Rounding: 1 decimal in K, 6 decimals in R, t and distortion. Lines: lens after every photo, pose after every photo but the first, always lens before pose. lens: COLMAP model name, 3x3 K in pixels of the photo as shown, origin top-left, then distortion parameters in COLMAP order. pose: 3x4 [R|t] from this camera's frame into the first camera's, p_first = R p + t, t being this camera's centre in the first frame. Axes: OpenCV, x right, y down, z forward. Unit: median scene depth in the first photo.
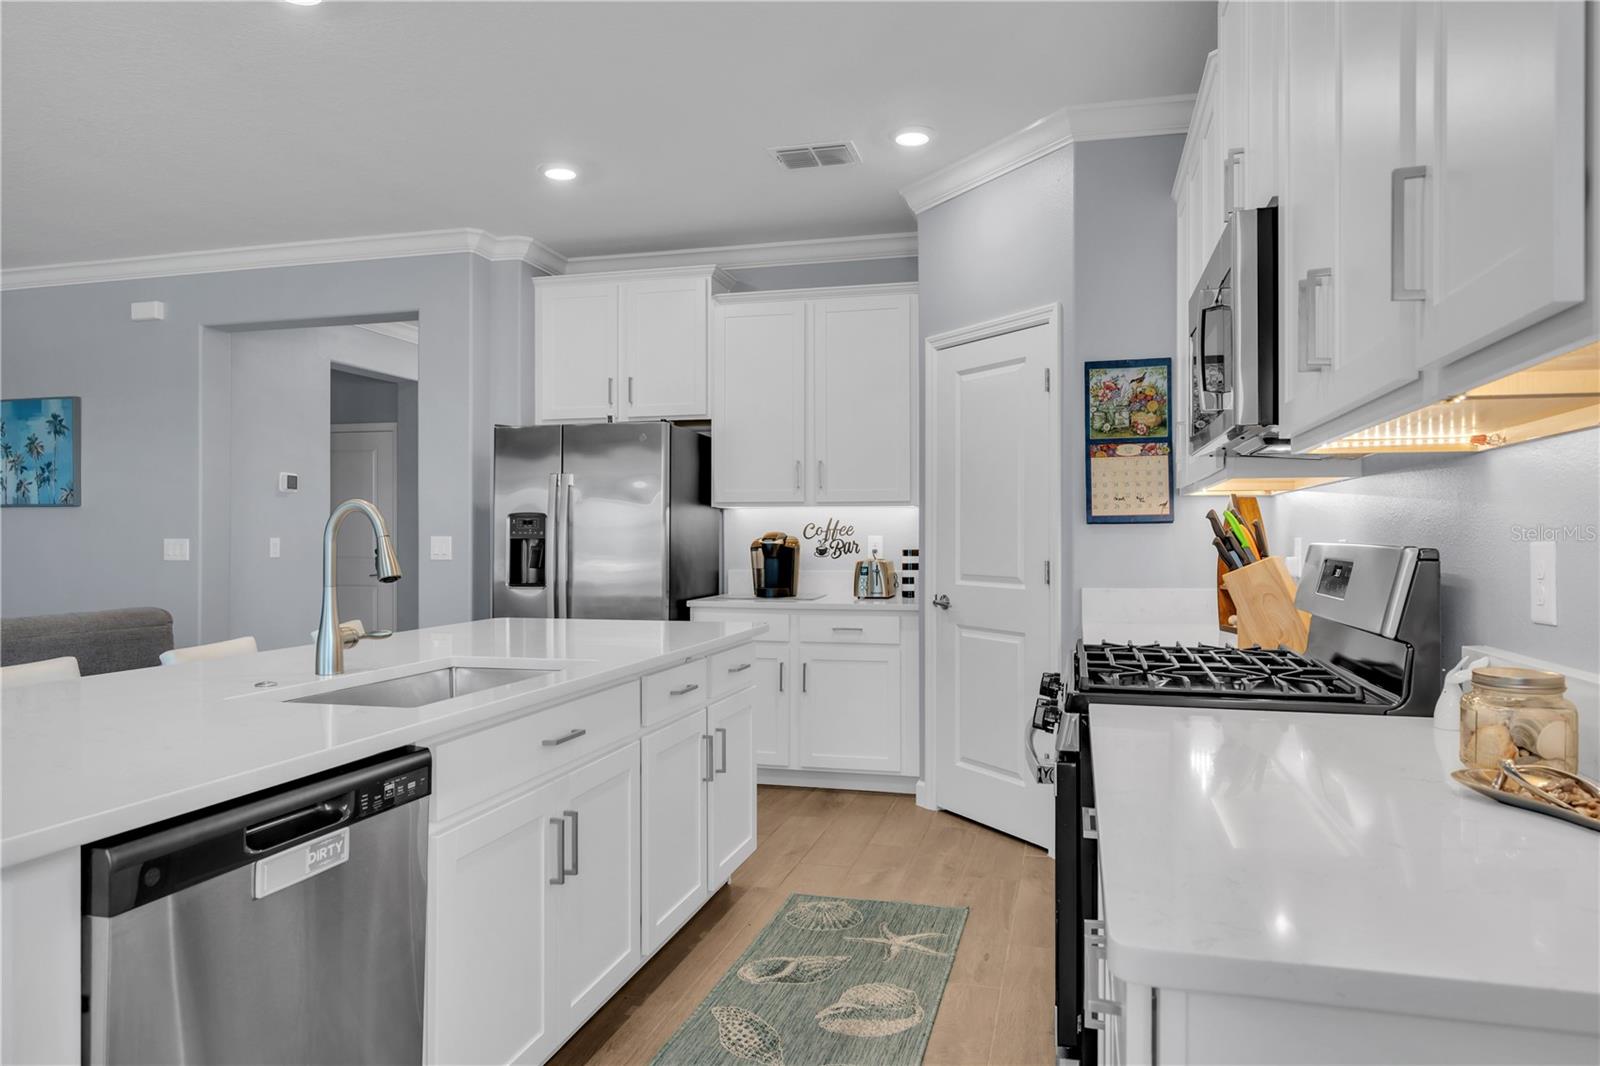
lens RADIAL K [[1003.4, 0, 826.3], [0, 1003.4, 529.5], [0, 0, 1]] dist [-0.017933, -0.004913]
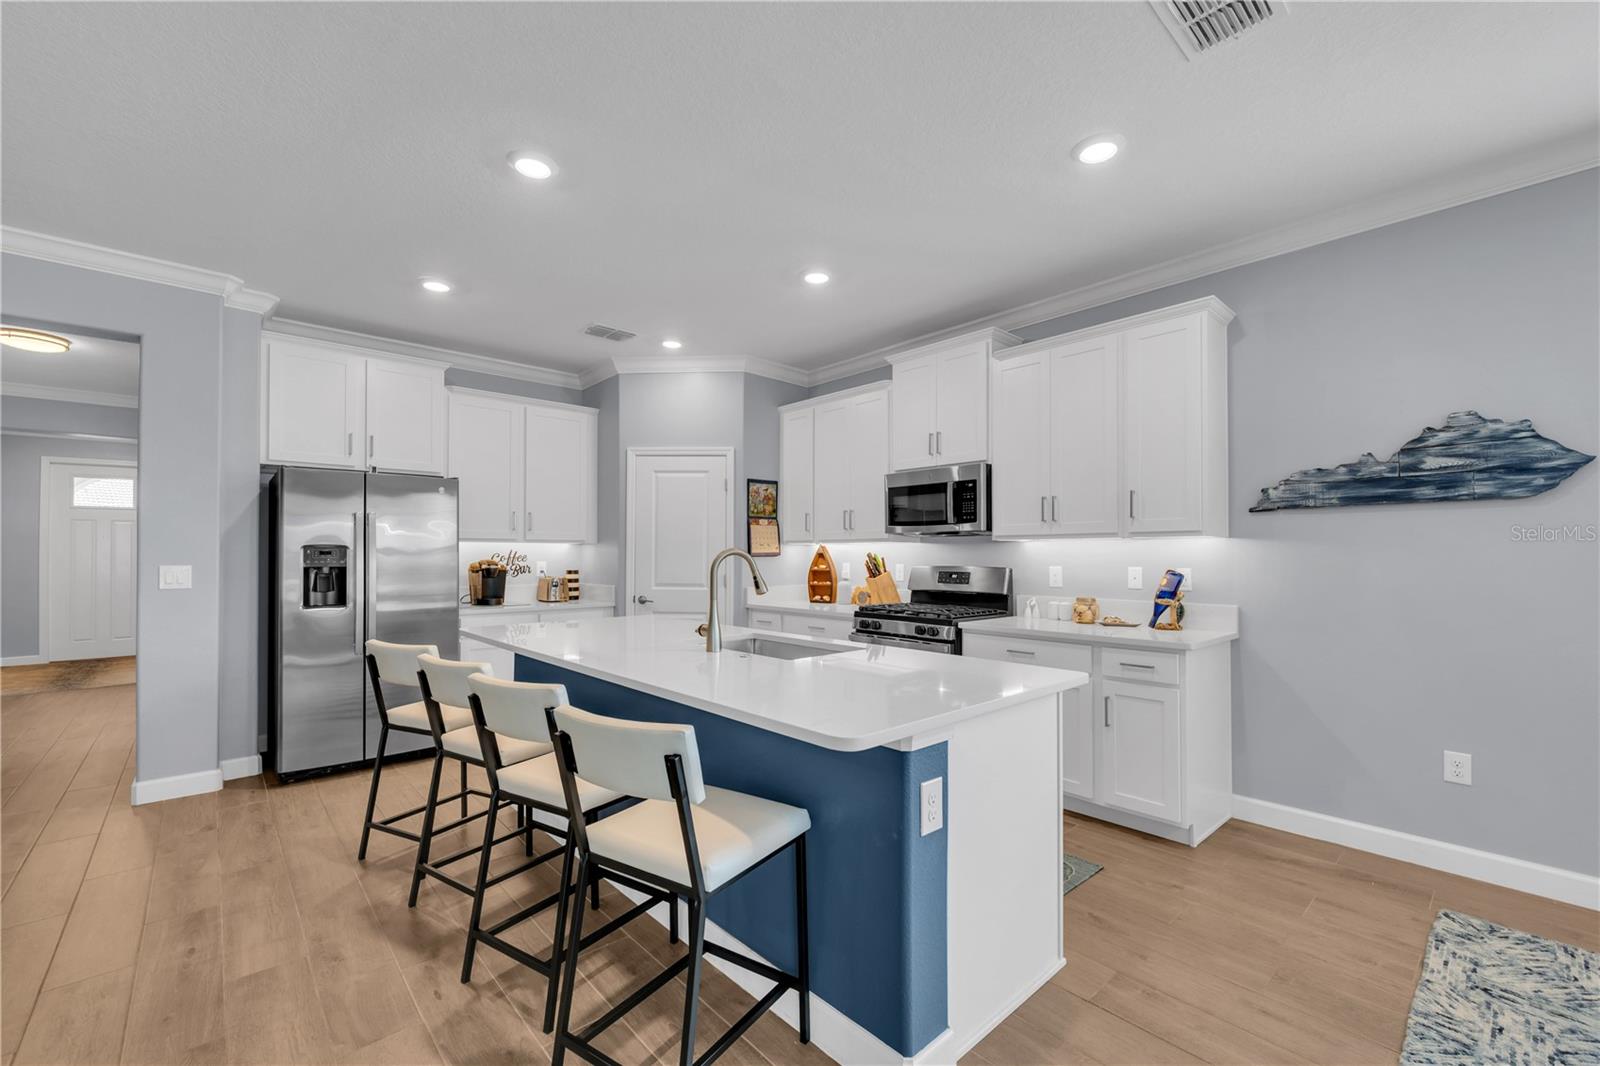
lens RADIAL K [[665.6, 0, 782.2], [0, 665.6, 544.6], [0, 0, 1]] dist [0.004492, 0.000430]
pose [[0.570456, 0.011779, 0.821244, -0.633671], [-0.006764, 0.999931, -0.009643, -0.013295], [-0.821300, -0.000054, 0.570496, 0.116393]]
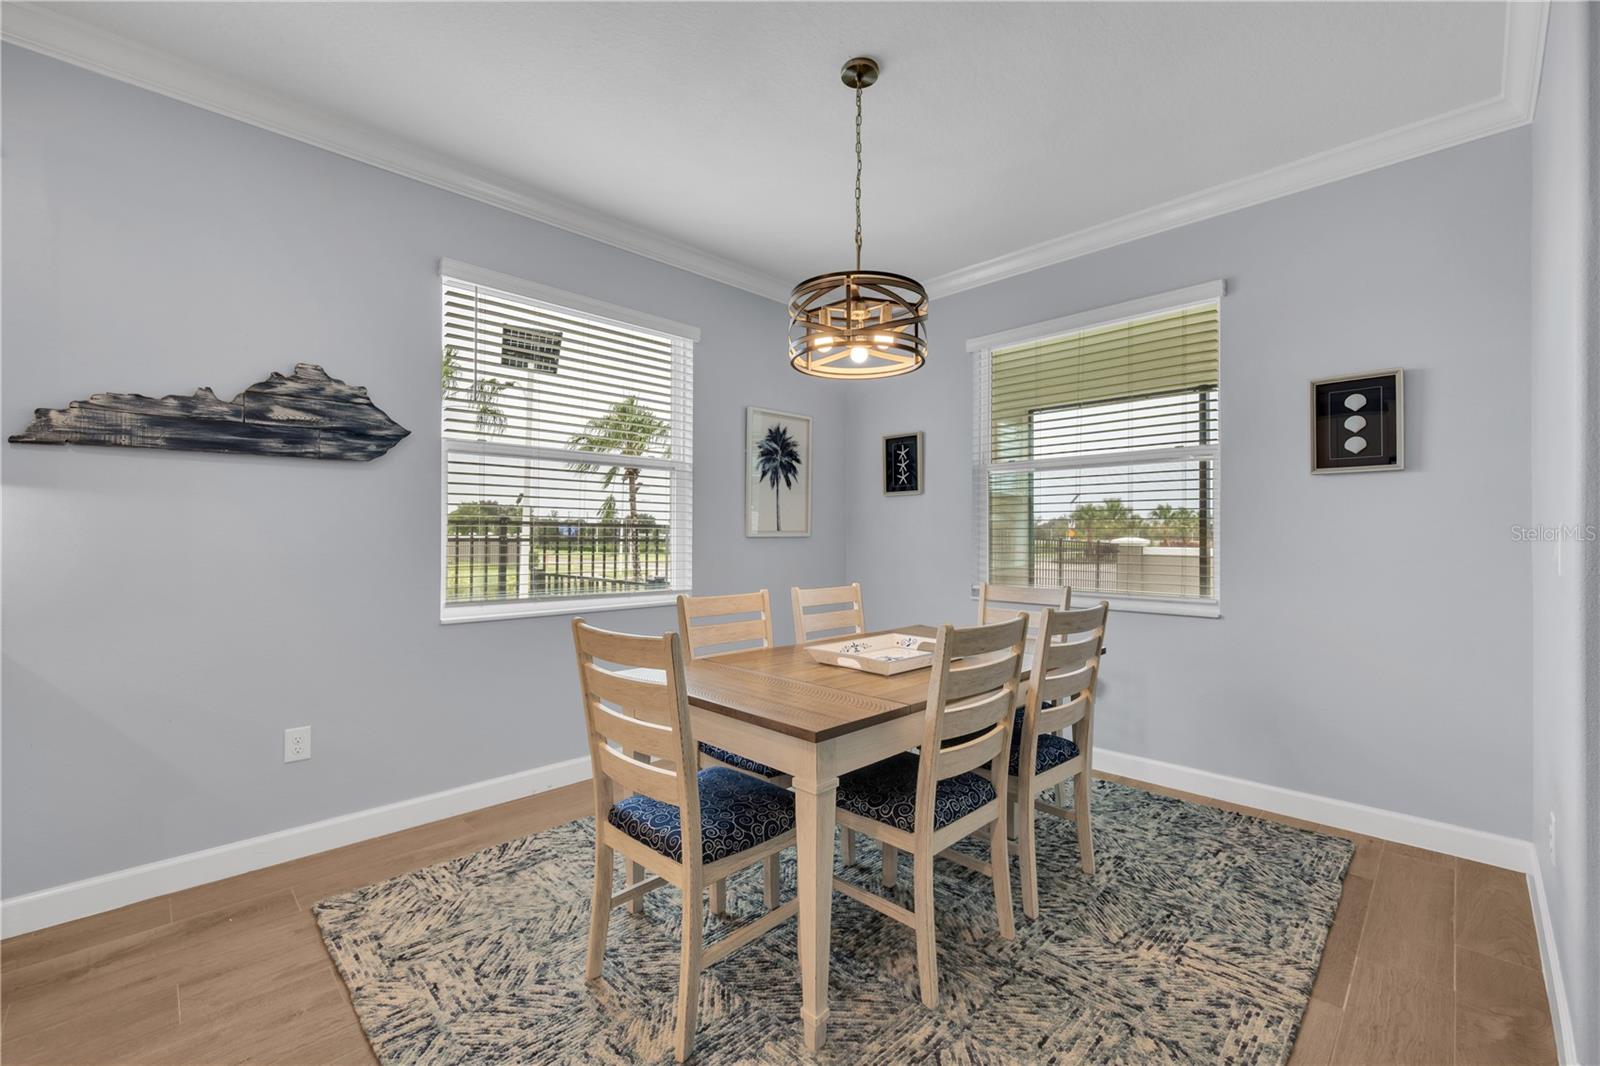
lens RADIAL K [[665.6, 0, 813.3], [0, 665.6, 537.2], [0, 0, 1]] dist [0.004492, 0.000430]
pose [[-0.858391, -0.004859, 0.512974, -0.467230], [-0.008468, 0.999953, -0.004698, 0.001059], [-0.512927, -0.008377, -0.858392, 0.211825]]
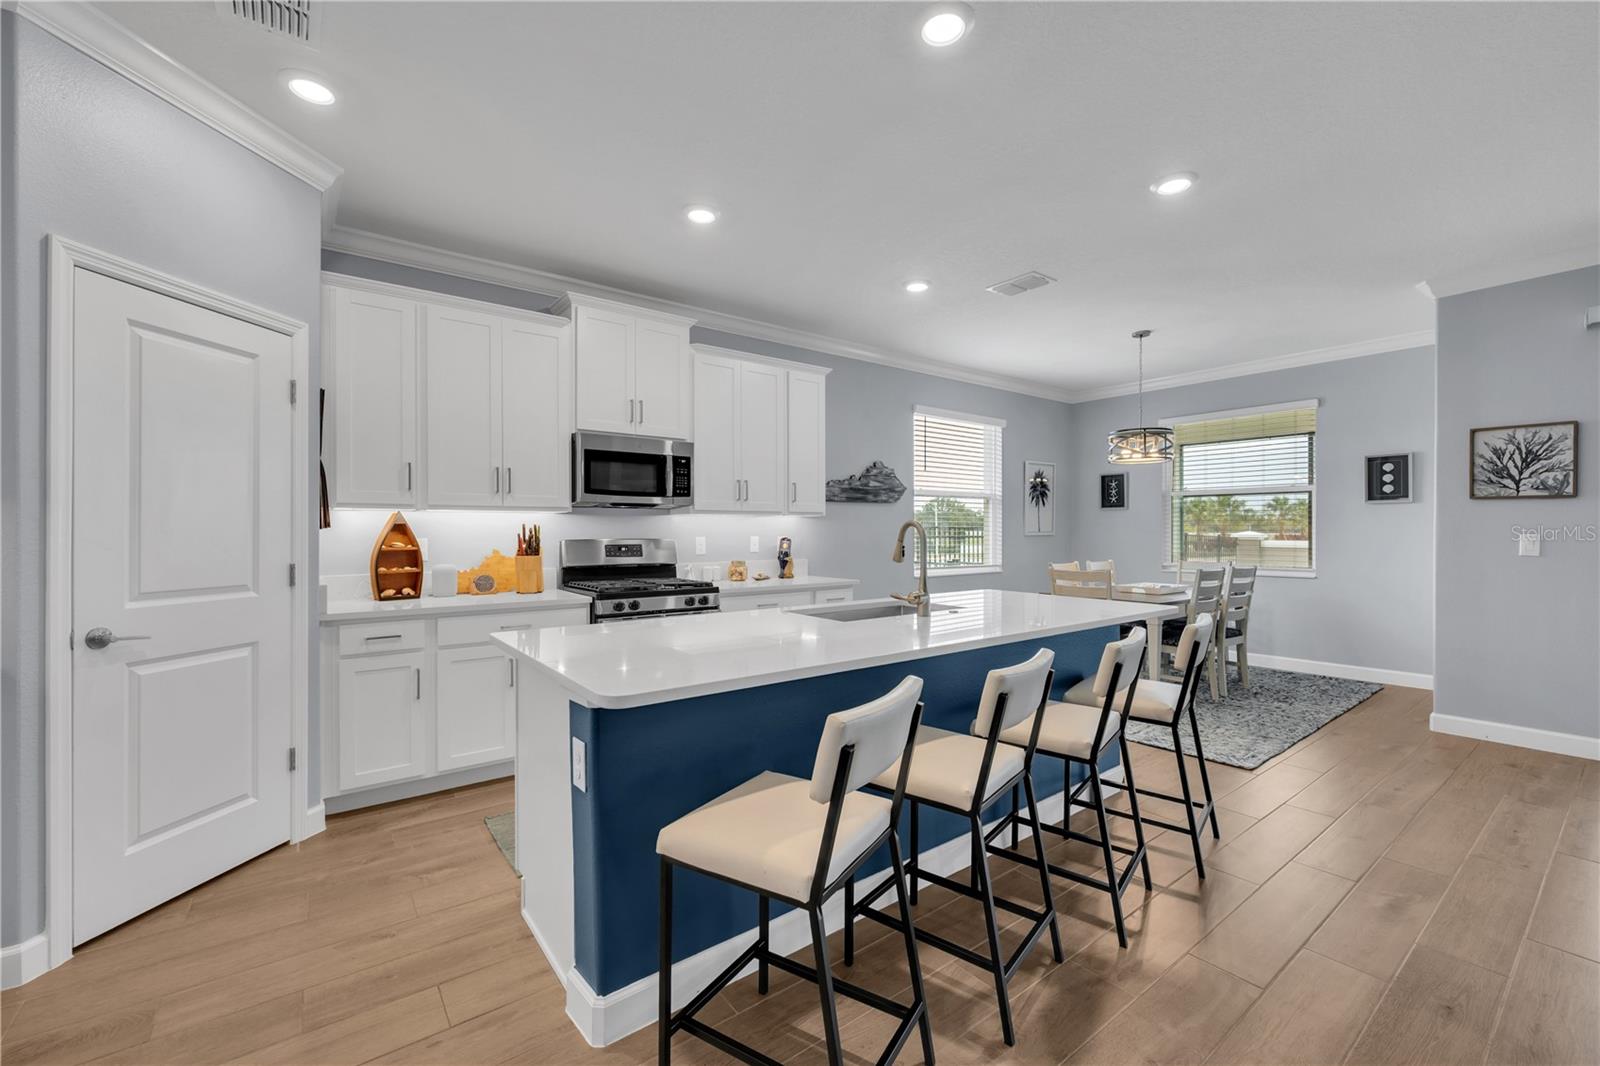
lens RADIAL K [[665.6, 0, 814.5], [0, 665.6, 535.8], [0, 0, 1]] dist [0.004492, 0.000430]
pose [[-0.787986, -0.005486, 0.615668, -0.501840], [-0.005198, 0.999984, 0.002256, -0.002013], [-0.615671, -0.001422, -0.788002, 0.954904]]
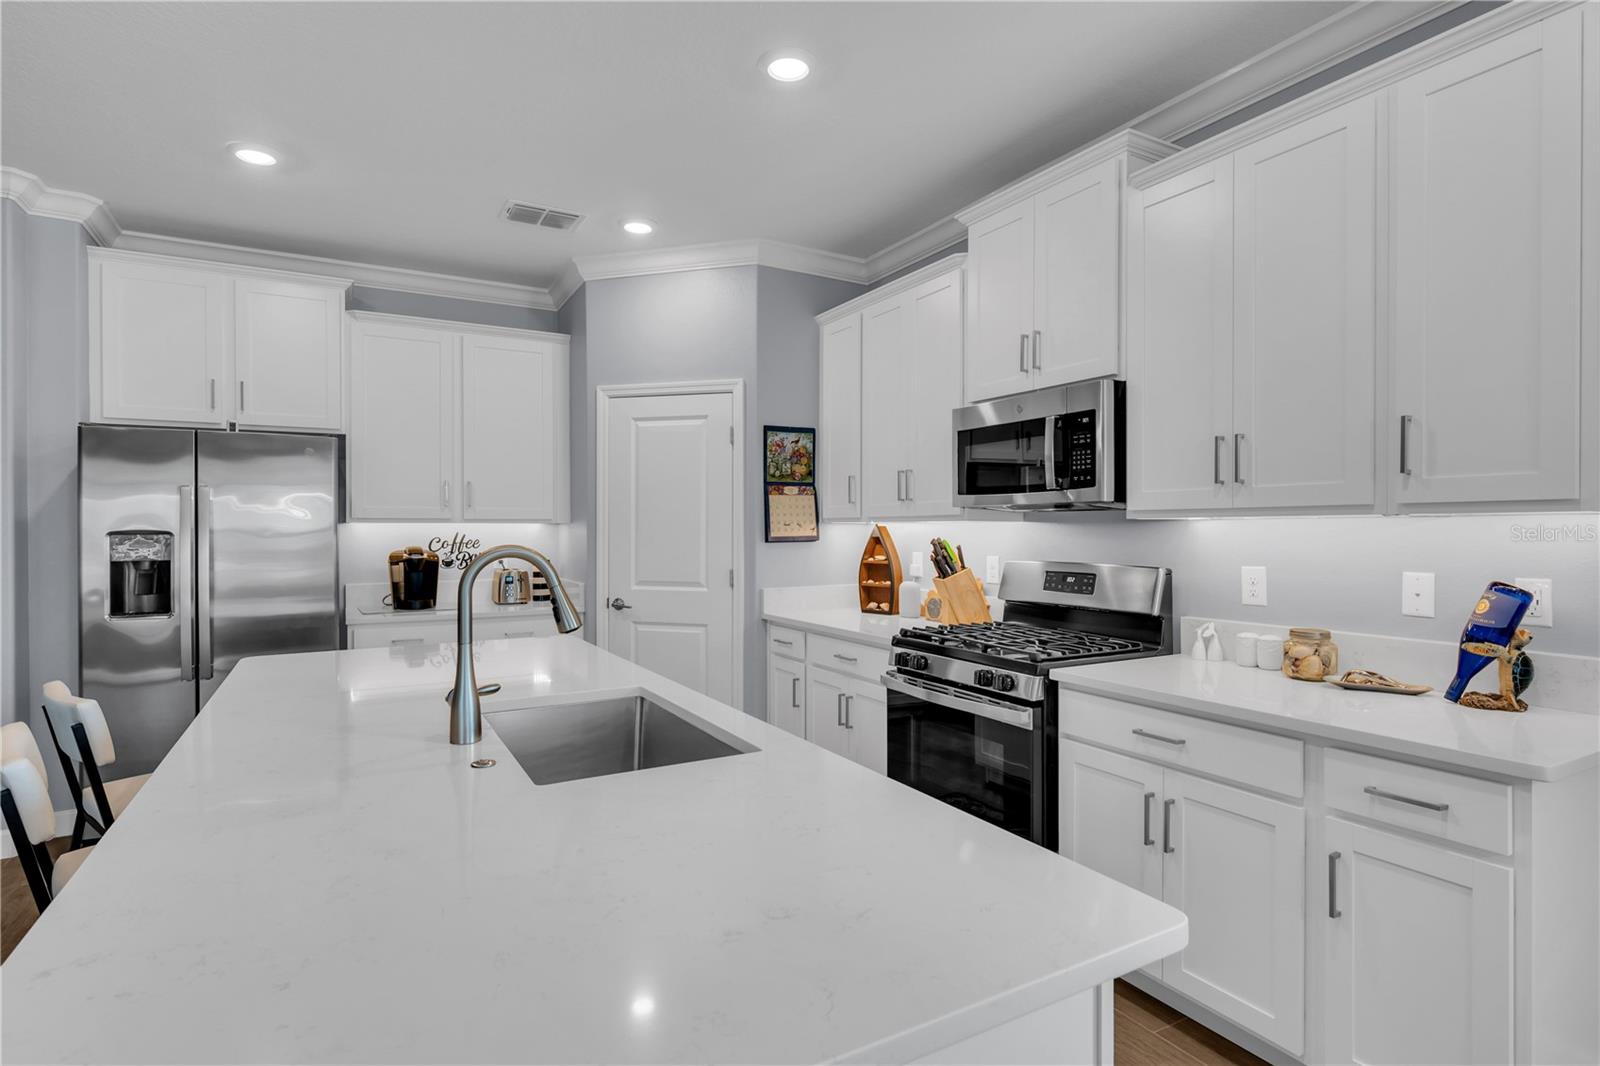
lens RADIAL K [[806.3, 0, 776.8], [0, 806.3, 529.4], [0, 0, 1]] dist [0.005486, -0.000453]
pose [[0.735349, -0.003951, 0.677677, -0.367927], [-0.001863, 0.999967, 0.007852, -0.024710], [-0.677686, -0.007036, 0.735318, 0.128080]]
